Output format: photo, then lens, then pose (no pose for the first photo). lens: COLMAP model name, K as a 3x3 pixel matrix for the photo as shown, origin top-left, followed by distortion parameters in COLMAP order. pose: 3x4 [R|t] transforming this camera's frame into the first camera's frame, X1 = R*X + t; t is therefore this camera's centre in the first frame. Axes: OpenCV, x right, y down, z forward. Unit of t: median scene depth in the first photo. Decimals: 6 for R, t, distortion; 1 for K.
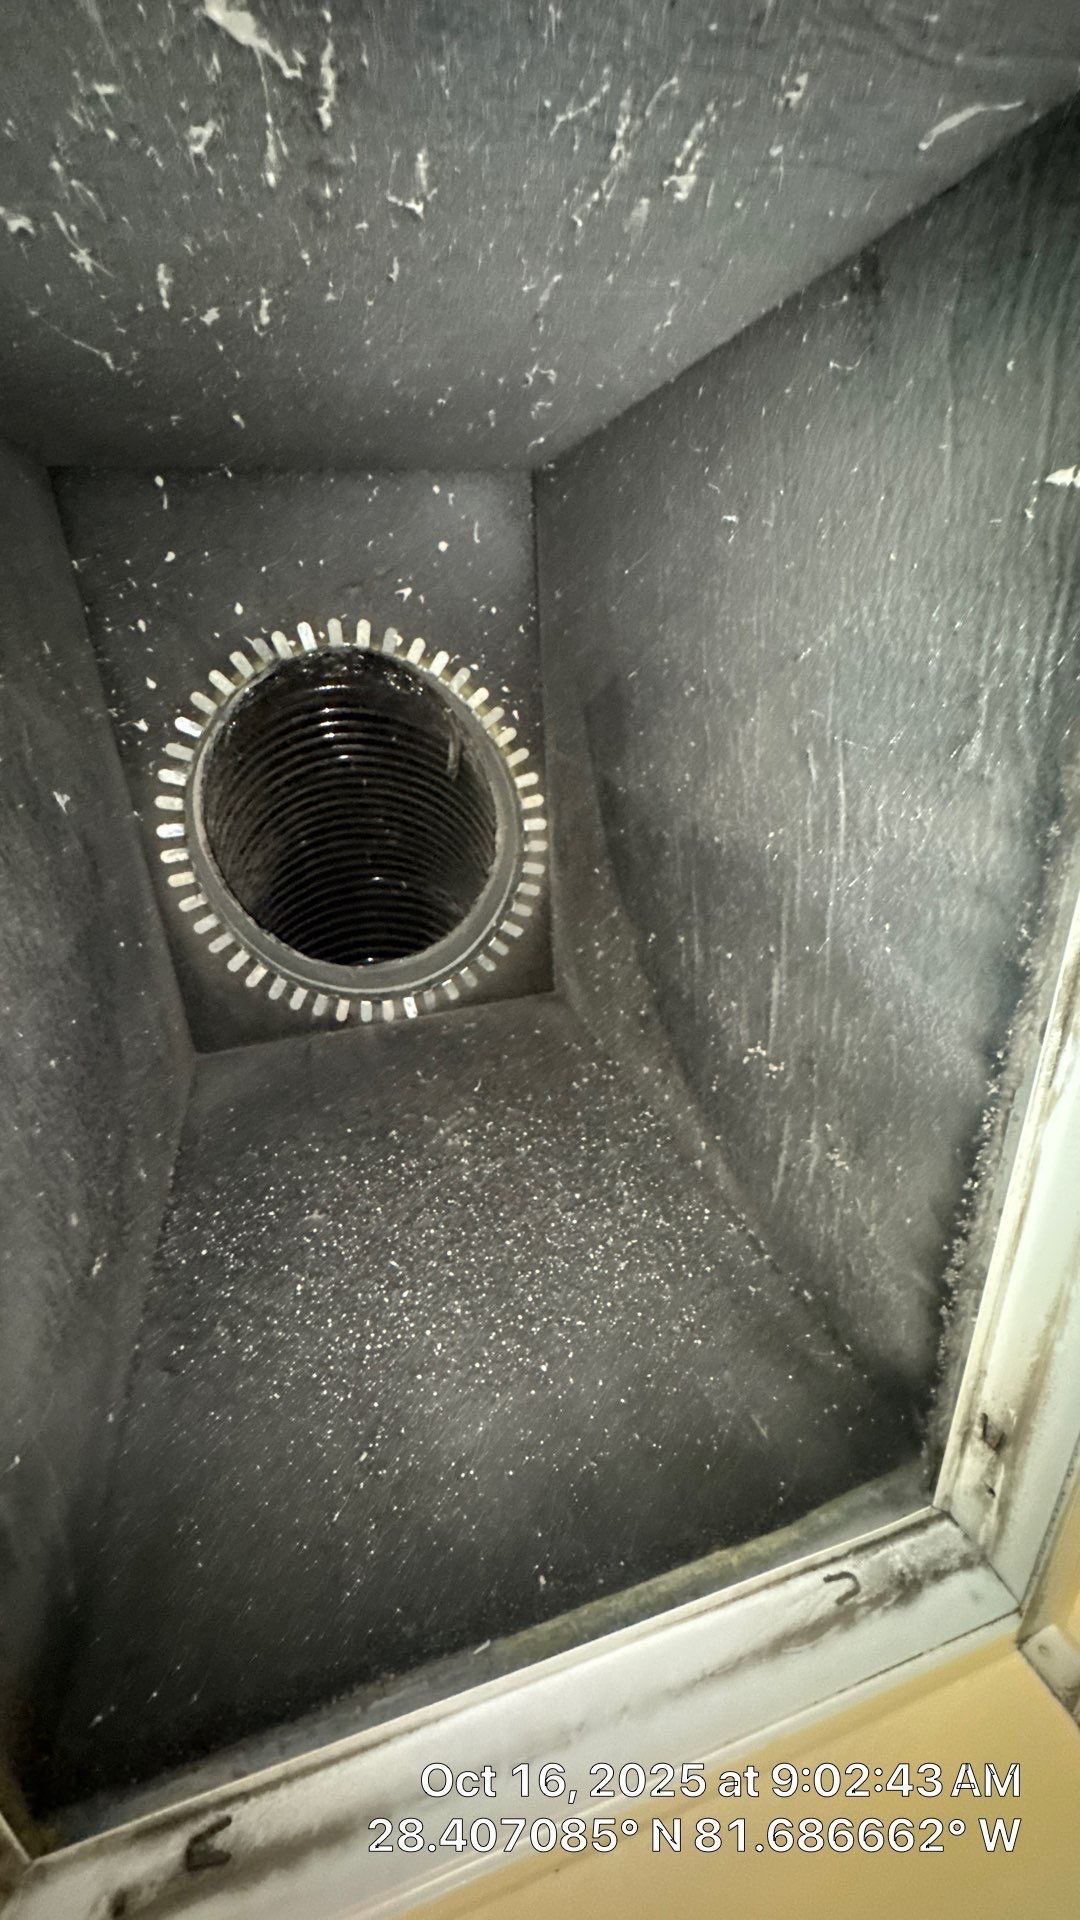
lens RADIAL K [[769.0, 0, 539.7], [0, 769.0, 957.6], [0, 0, 1]] dist [-0.003453, 0.000364]
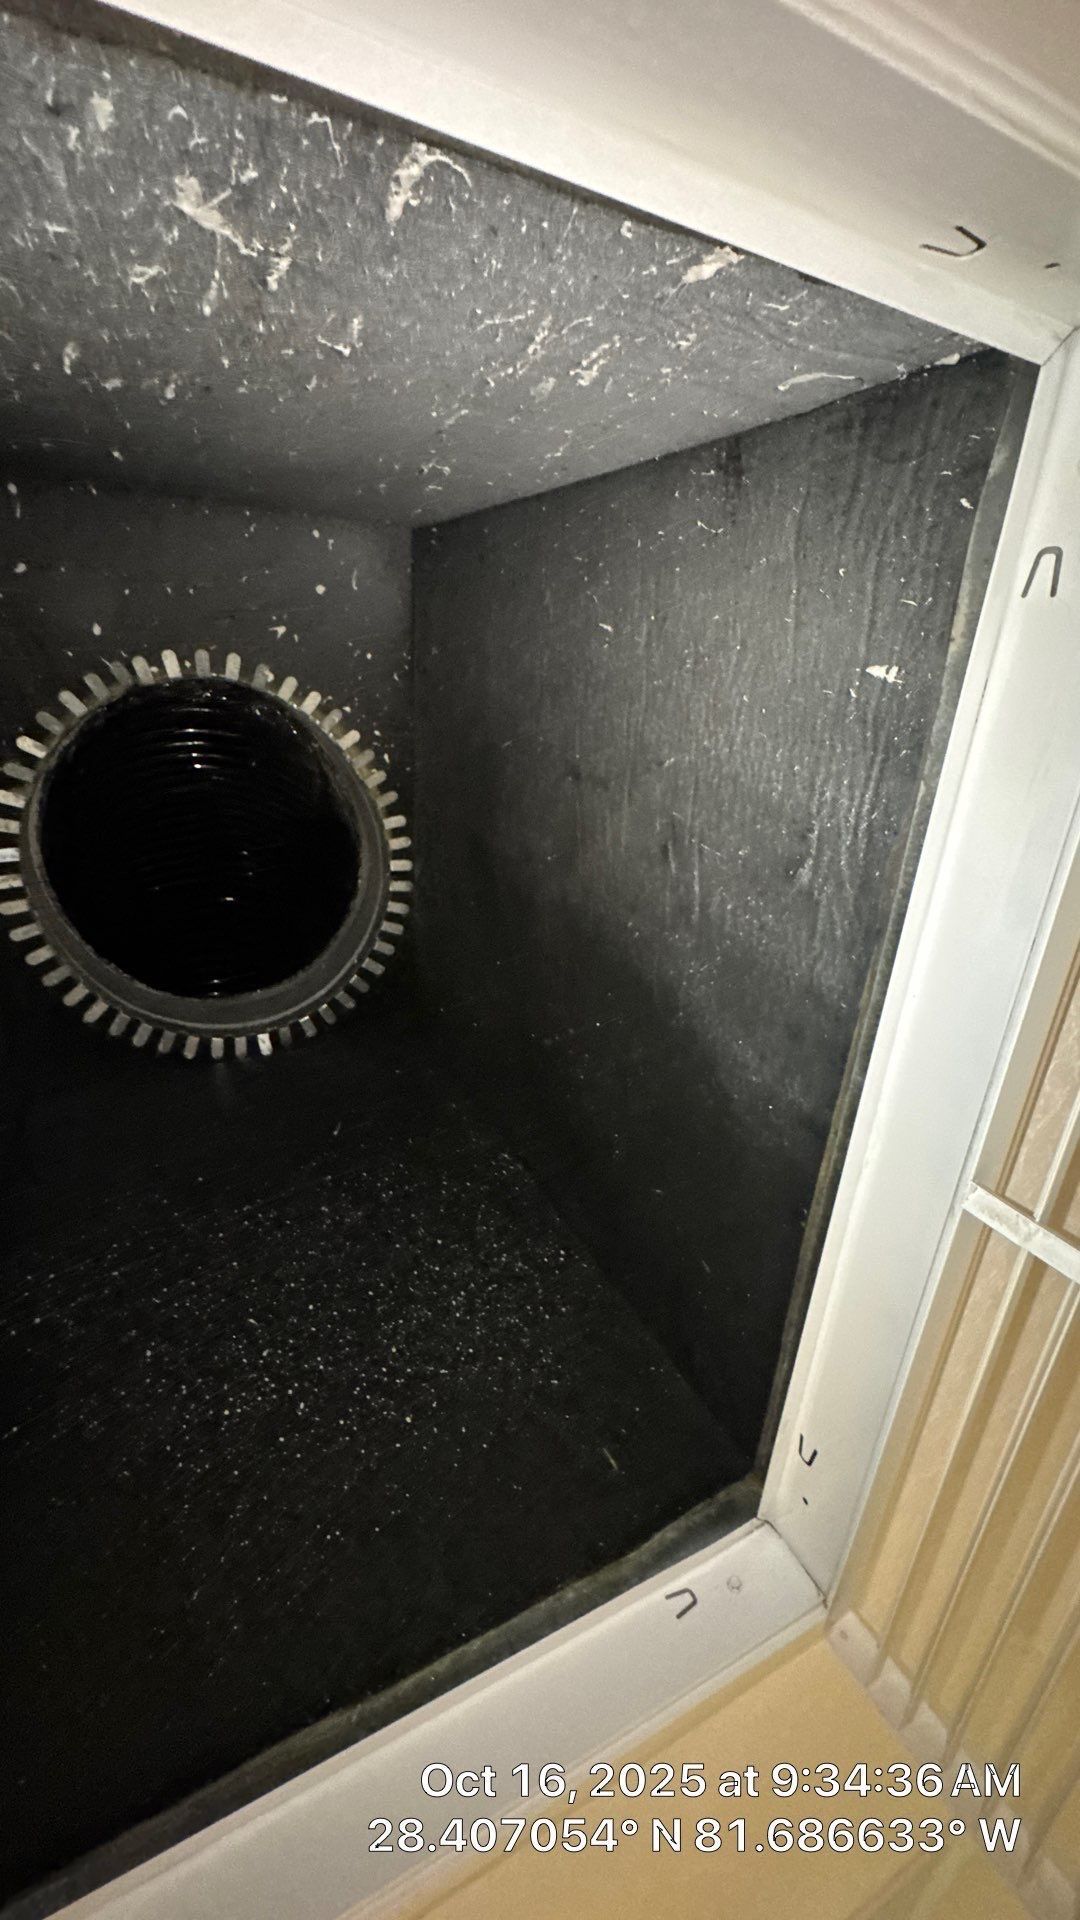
lens RADIAL K [[769.0, 0, 540.4], [0, 769.0, 957.4], [0, 0, 1]] dist [-0.003453, 0.000364]
pose [[0.979607, 0.032268, 0.198317, -0.038662], [-0.028530, 0.999358, -0.021681, -0.057988], [-0.198889, 0.015581, 0.979898, -0.045759]]
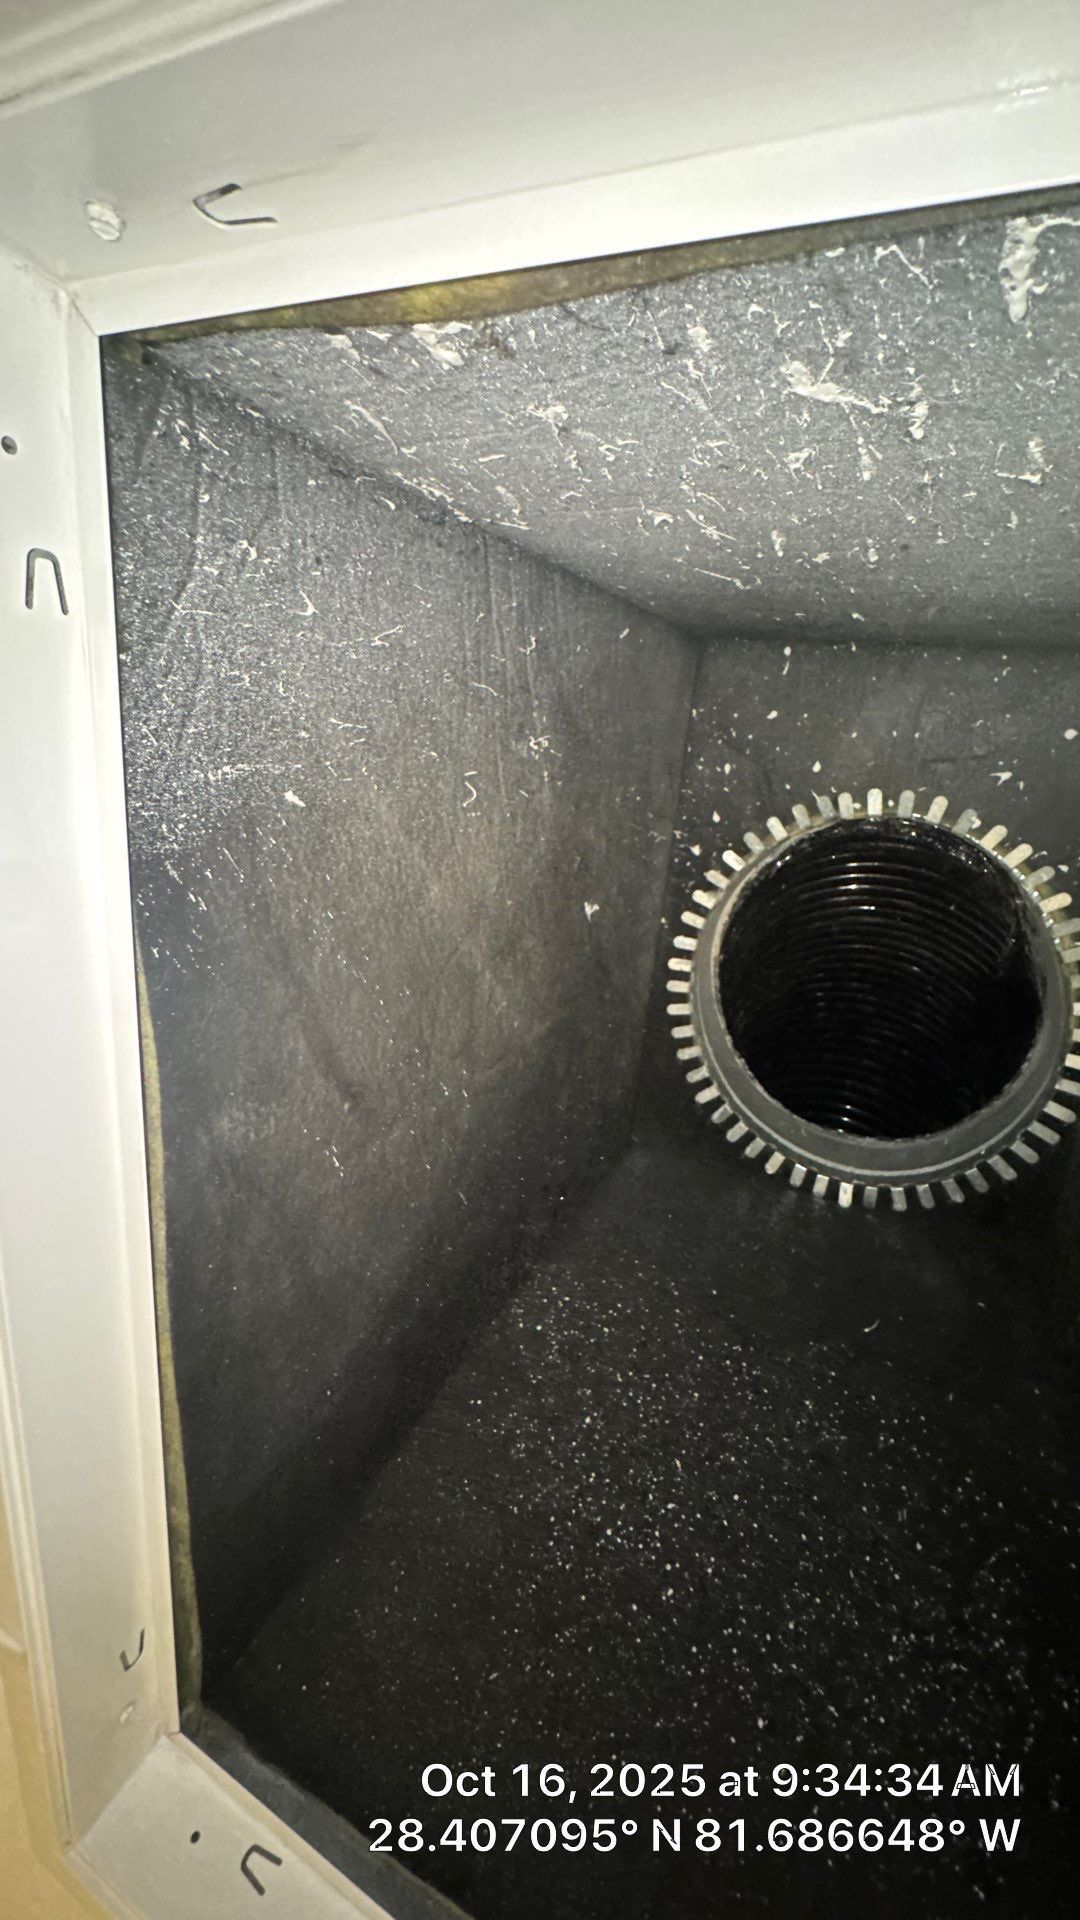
lens RADIAL K [[769.0, 0, 540.4], [0, 769.0, 957.5], [0, 0, 1]] dist [-0.003453, 0.000364]
pose [[0.723079, 0.306904, -0.618843, 0.077590], [-0.378324, 0.925518, 0.016947, -0.123889], [0.577951, 0.221869, 0.785332, 0.037583]]
